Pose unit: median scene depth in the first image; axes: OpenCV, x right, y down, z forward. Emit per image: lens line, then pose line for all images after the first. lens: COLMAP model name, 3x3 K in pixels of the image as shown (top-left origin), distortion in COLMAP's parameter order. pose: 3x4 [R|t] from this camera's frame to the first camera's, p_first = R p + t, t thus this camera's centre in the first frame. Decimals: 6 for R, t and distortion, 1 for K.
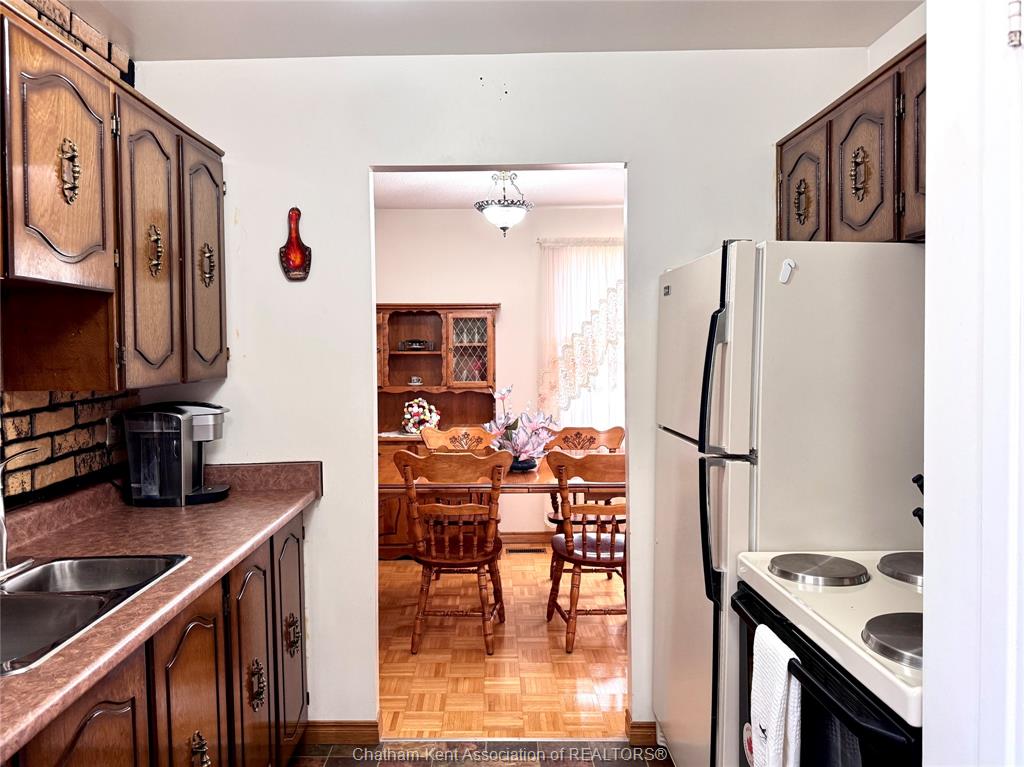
lens RADIAL K [[823.7, 0, 508.6], [0, 823.7, 382.4], [0, 0, 1]] dist [0.080739, -0.080511]
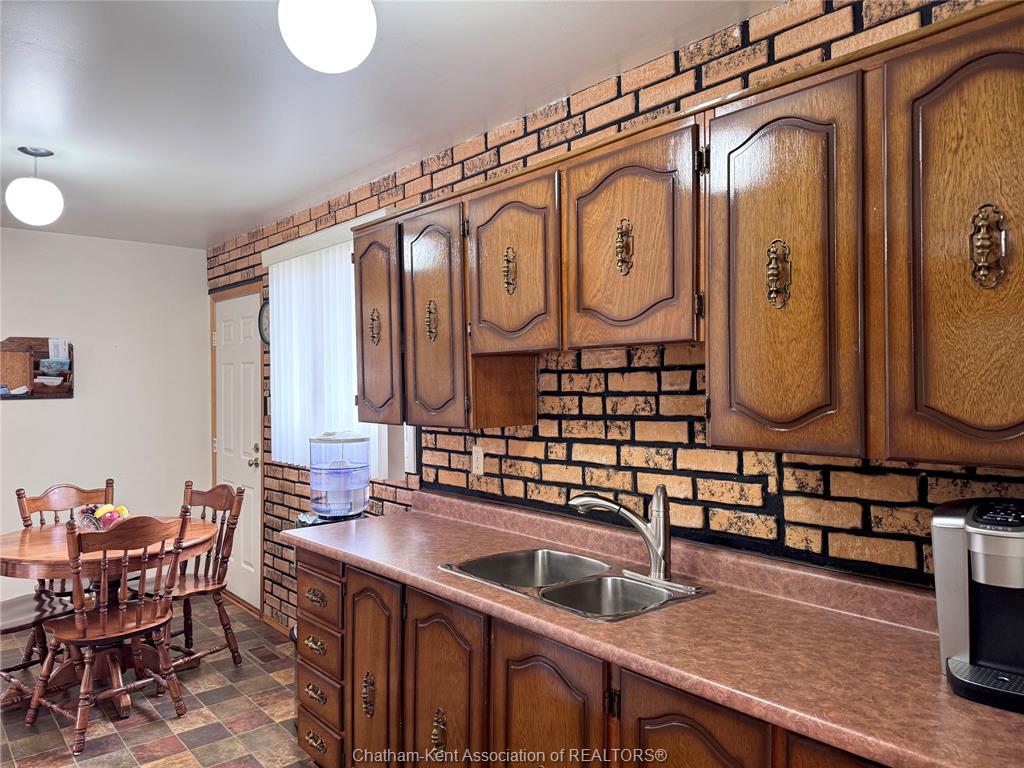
lens RADIAL K [[750.2, 0, 510.6], [0, 750.2, 387.1], [0, 0, 1]] dist [0.071228, -0.003148]
pose [[-0.772644, 0.019384, -0.634543, 0.164308], [-0.013928, 0.998776, 0.047470, -0.066196], [0.634686, 0.045516, -0.771428, 1.072379]]
